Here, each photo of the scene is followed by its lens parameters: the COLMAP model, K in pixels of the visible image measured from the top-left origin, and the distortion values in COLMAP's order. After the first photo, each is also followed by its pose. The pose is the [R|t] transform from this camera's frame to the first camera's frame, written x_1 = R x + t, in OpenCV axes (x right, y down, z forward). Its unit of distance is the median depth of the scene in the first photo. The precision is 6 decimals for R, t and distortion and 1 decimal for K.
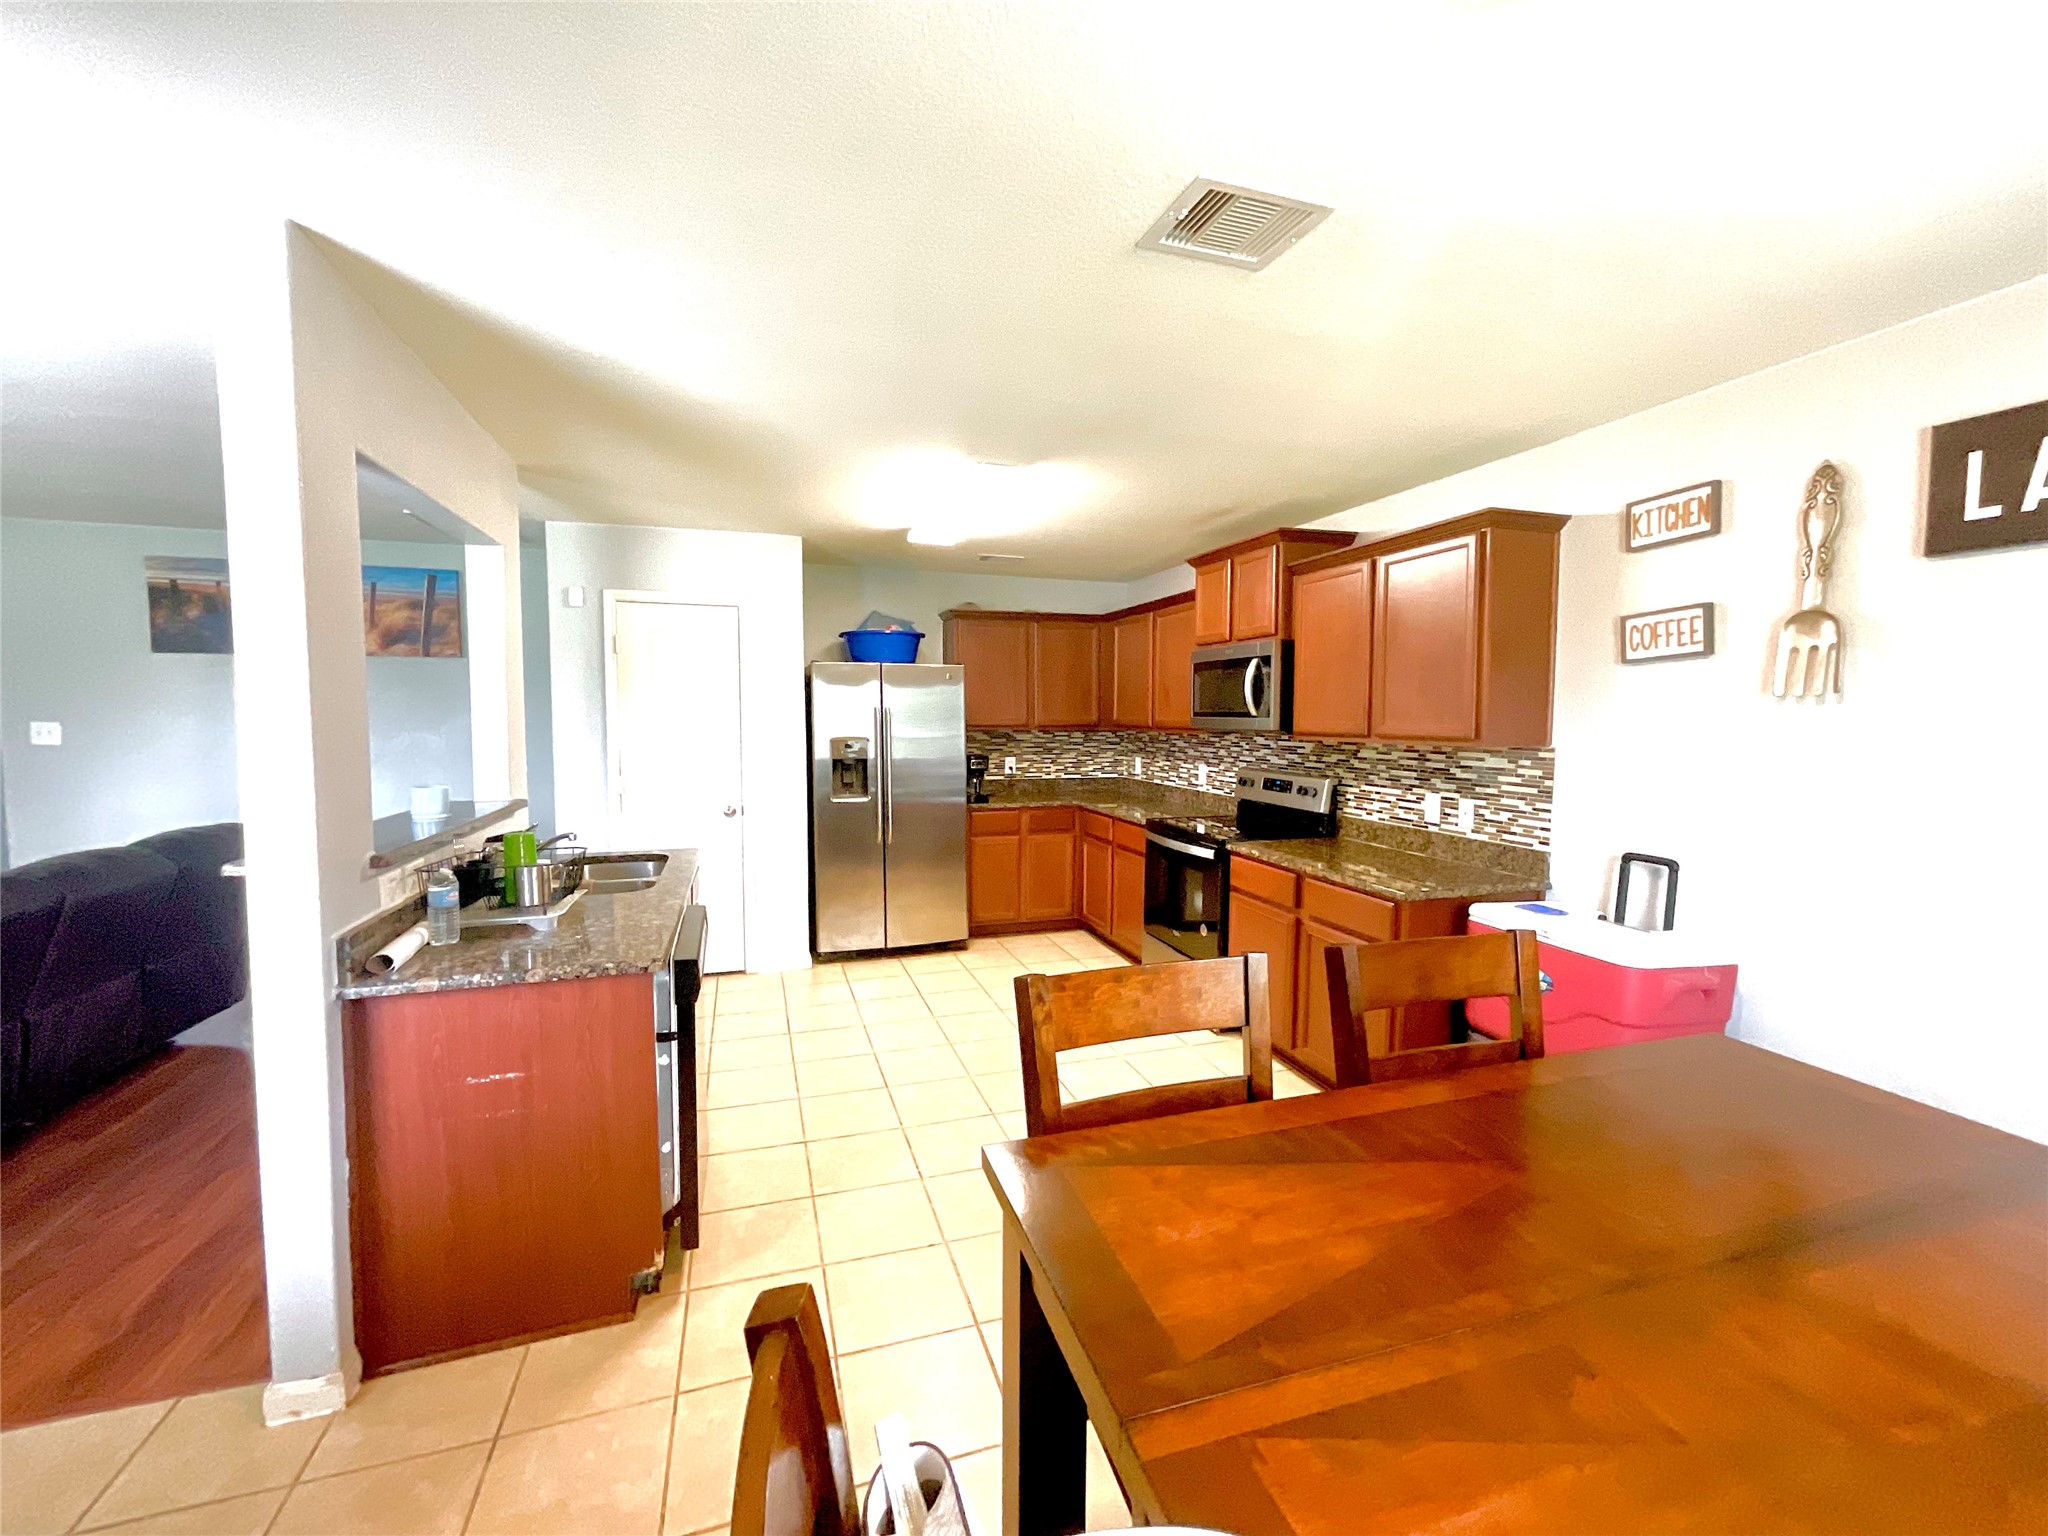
lens RADIAL K [[834.4, 0, 1020.1], [0, 834.4, 772.8], [0, 0, 1]] dist [0.002622, 0.000719]
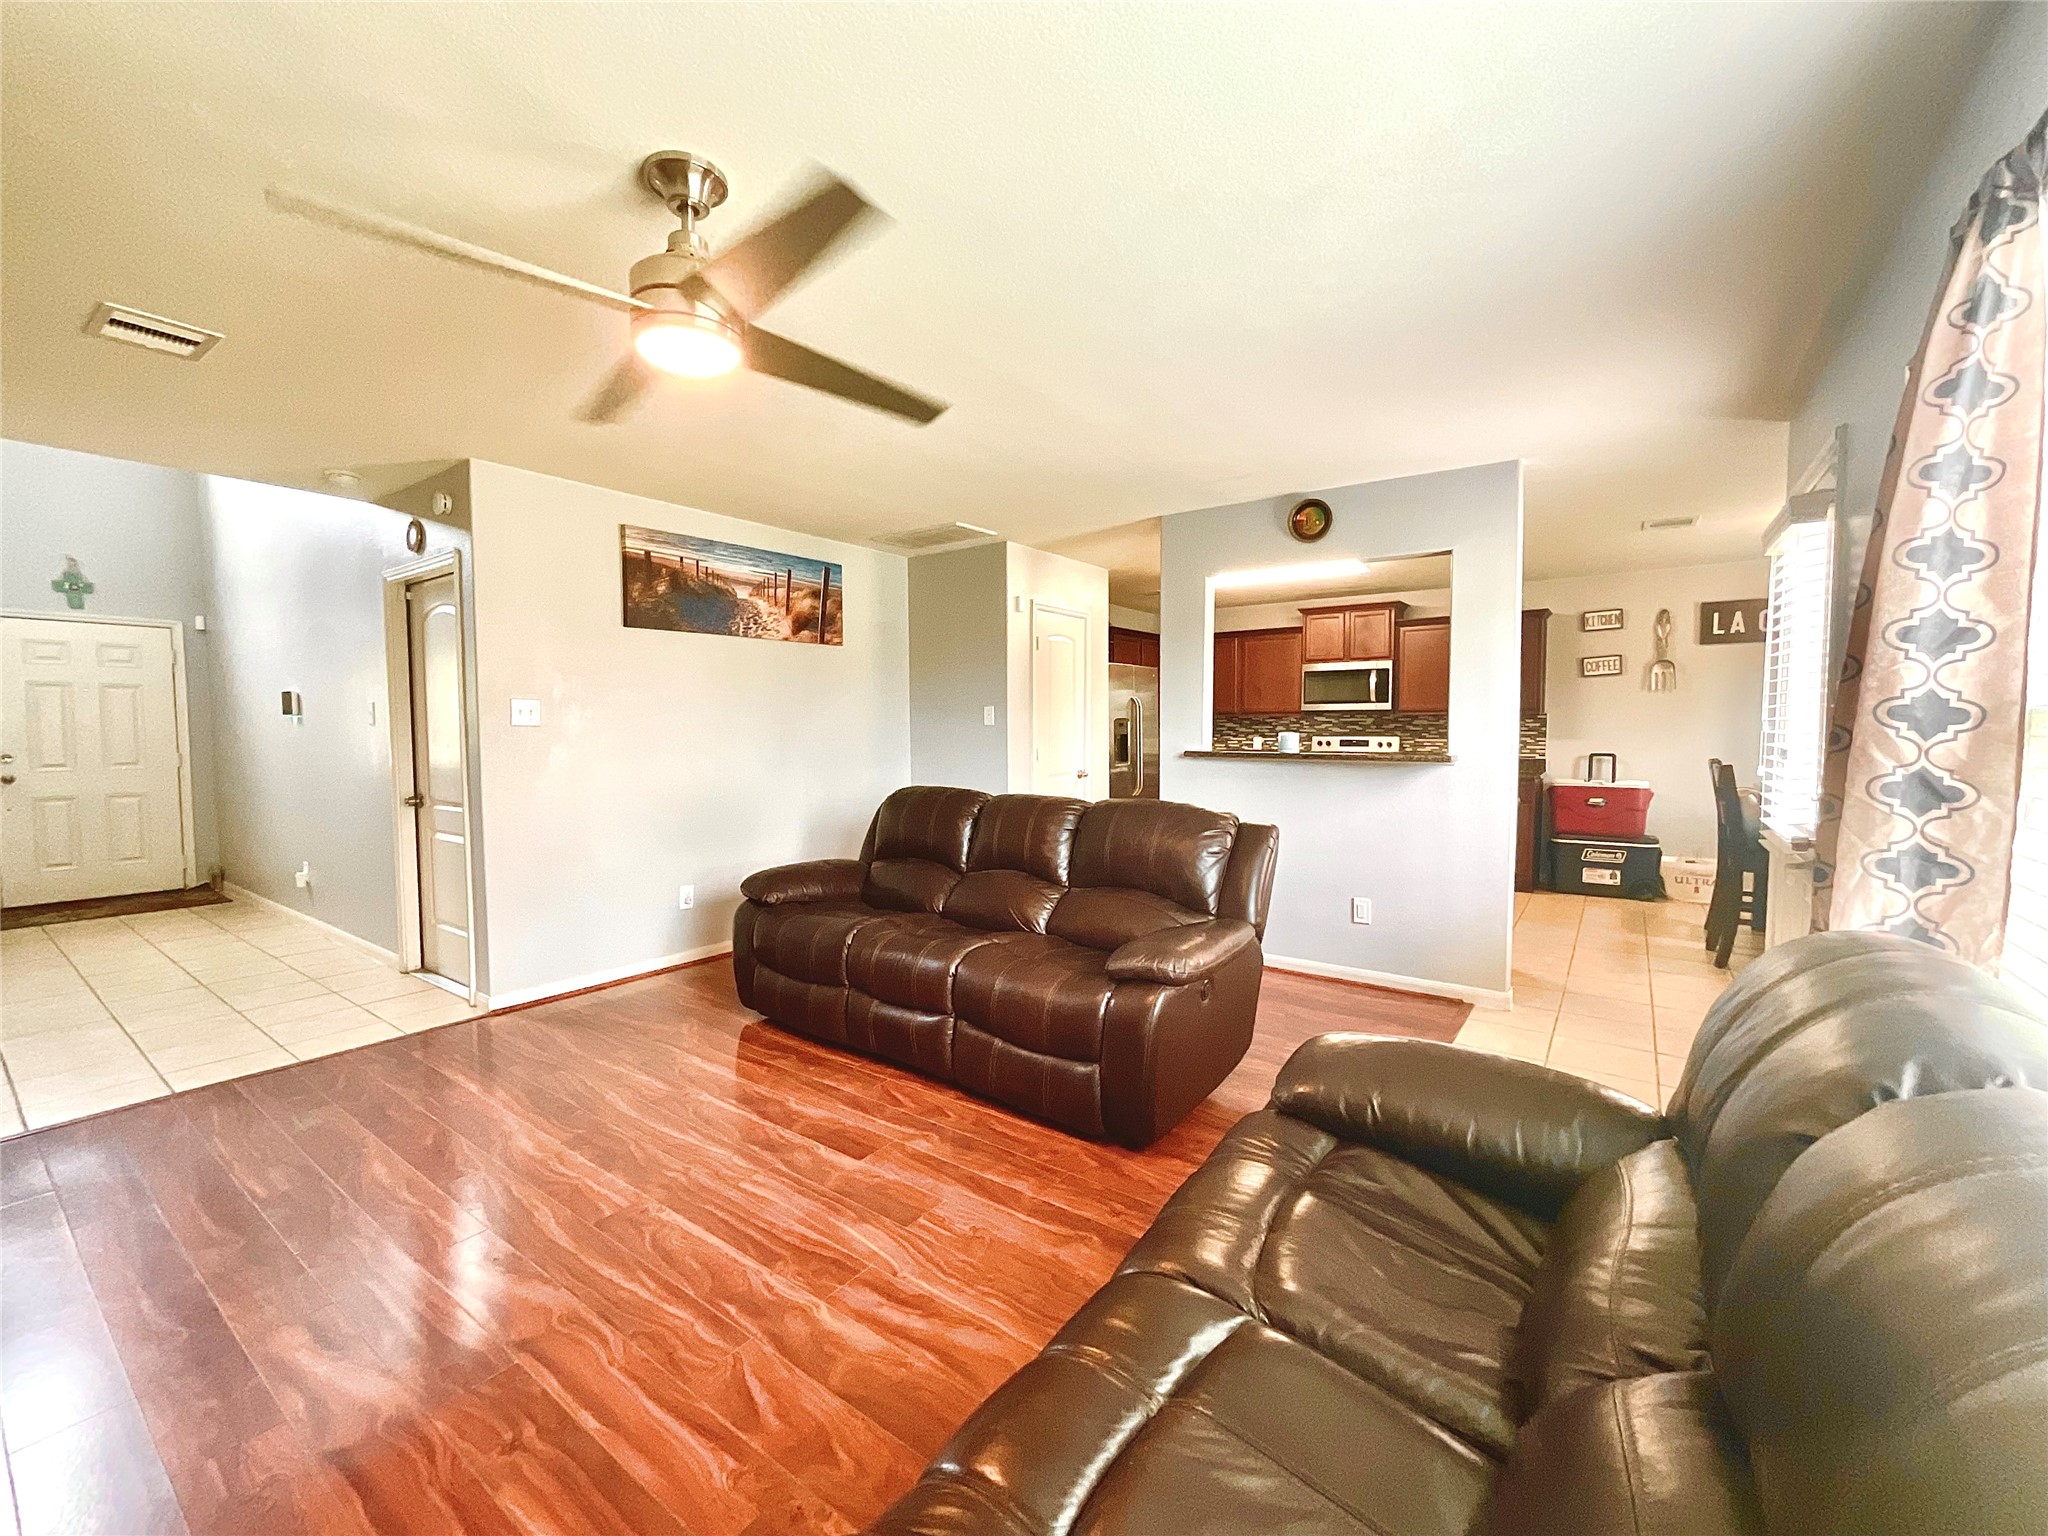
lens RADIAL K [[831.0, 0, 1027.3], [0, 831.0, 772.3], [0, 0, 1]] dist [0.001782, -0.003168]
pose [[0.810282, -0.040609, 0.584632, -1.273404], [0.048888, 0.998803, 0.001620, 0.040180], [-0.583998, 0.027269, 0.811297, -0.007908]]
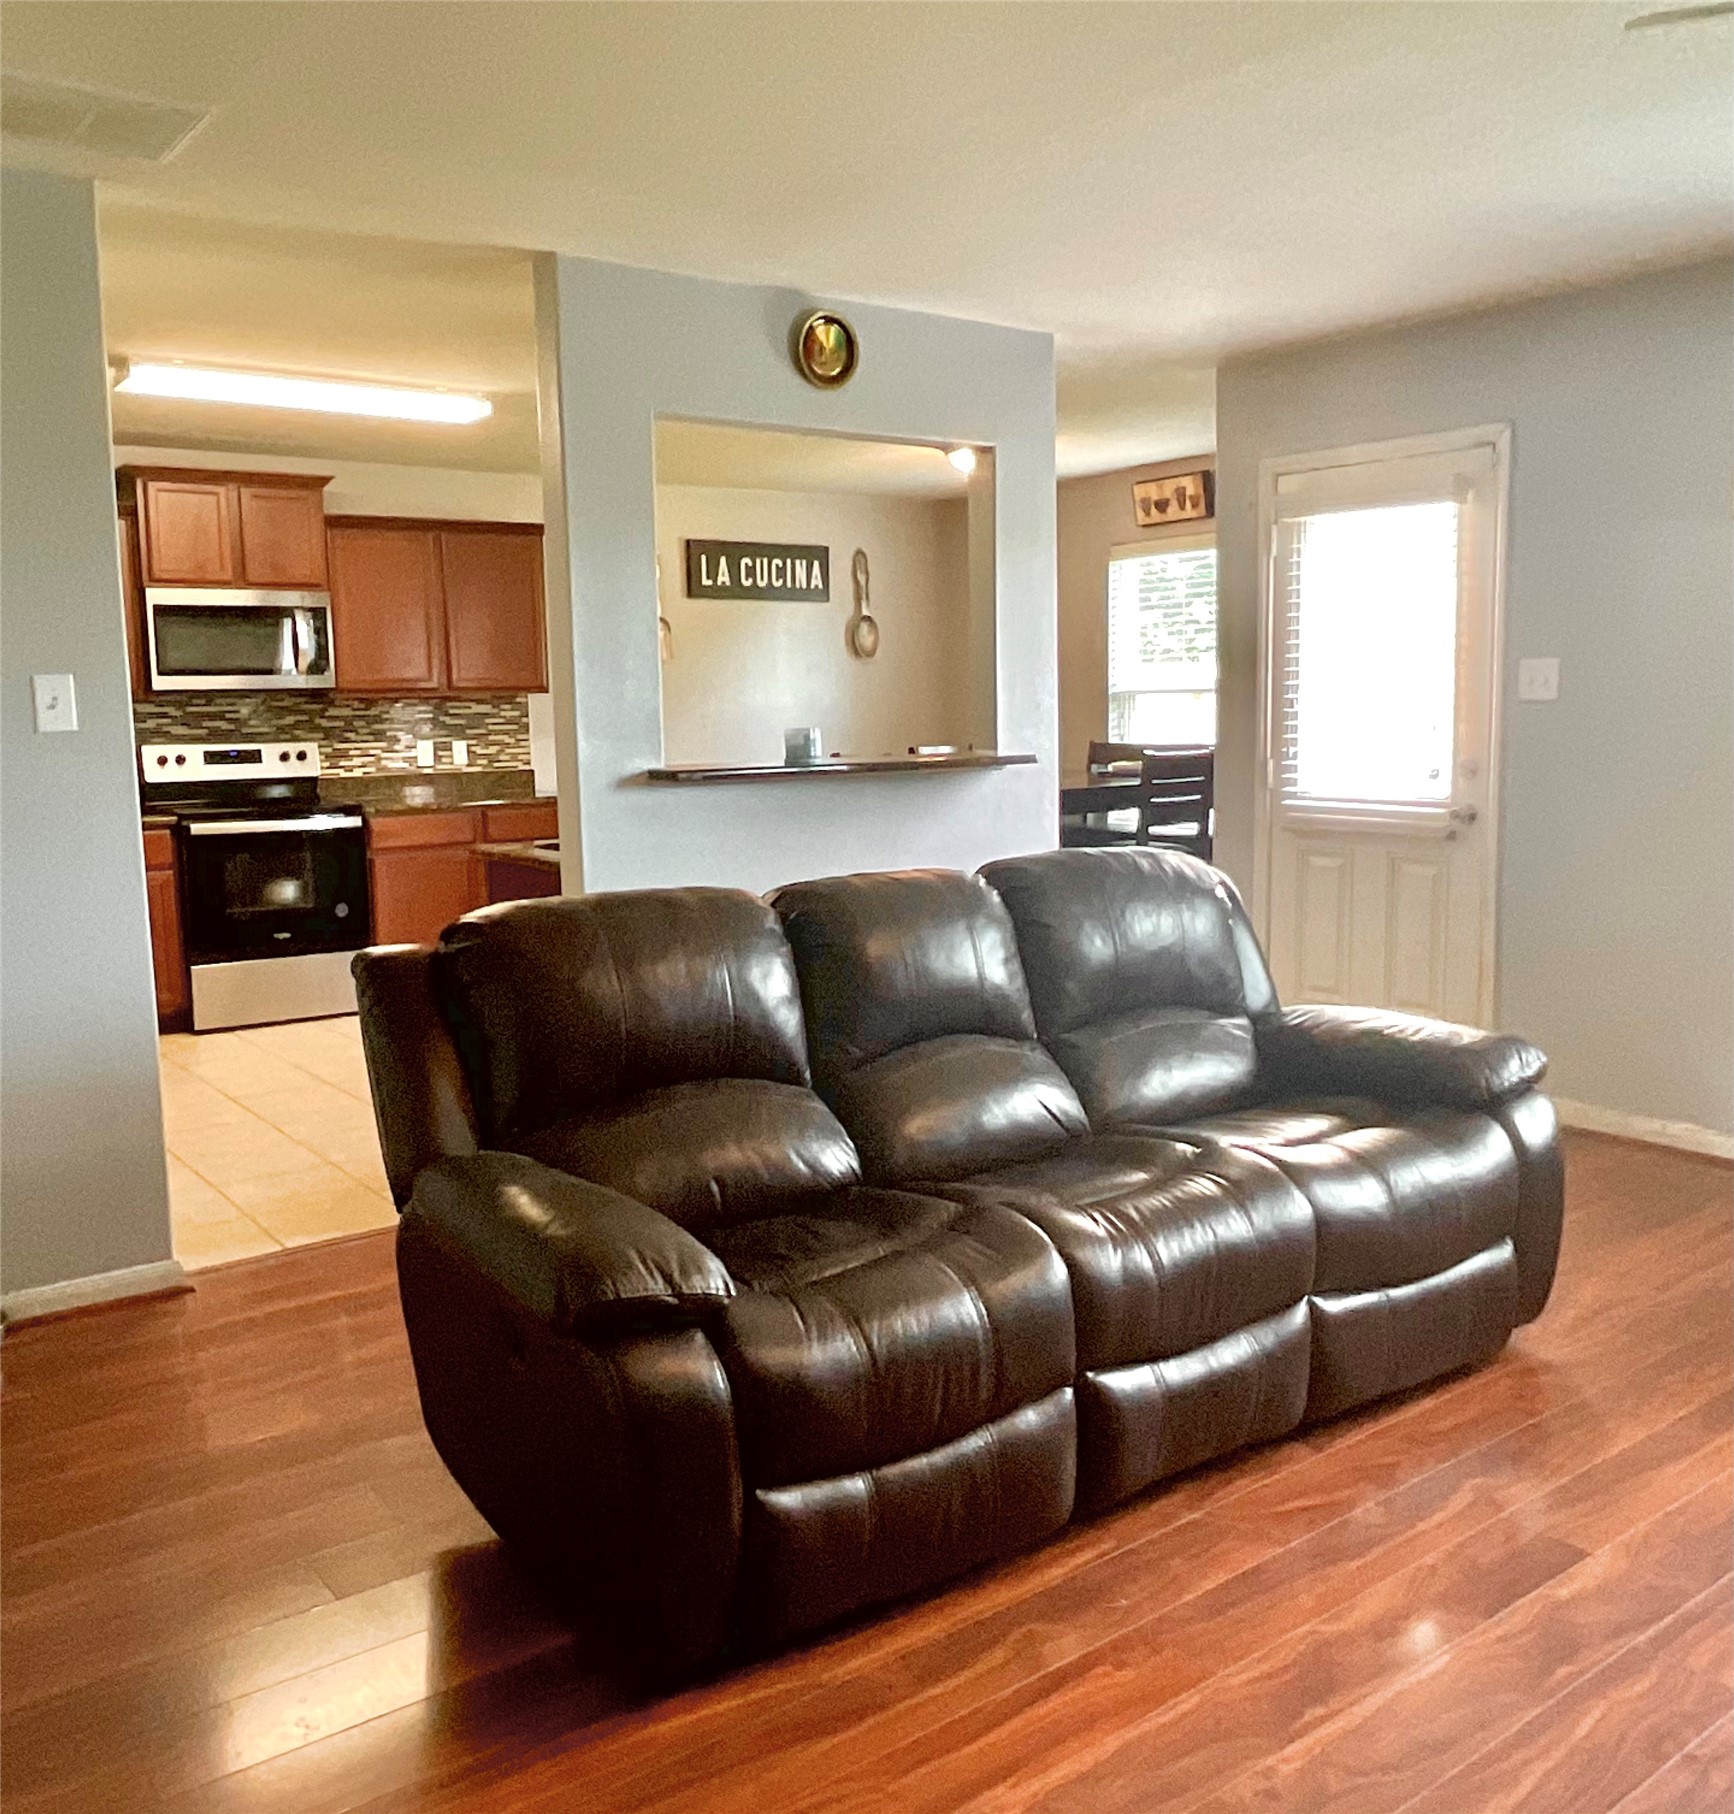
lens RADIAL K [[1612.8, 0, 841.0], [0, 1612.8, 910.1], [0, 0, 1]] dist [0.006934, -0.017351]
pose [[-0.313586, -0.123352, 0.941514, -1.474098], [0.085083, 0.983888, 0.157242, -0.037734], [-0.945740, 0.129416, -0.298038, 0.933753]]
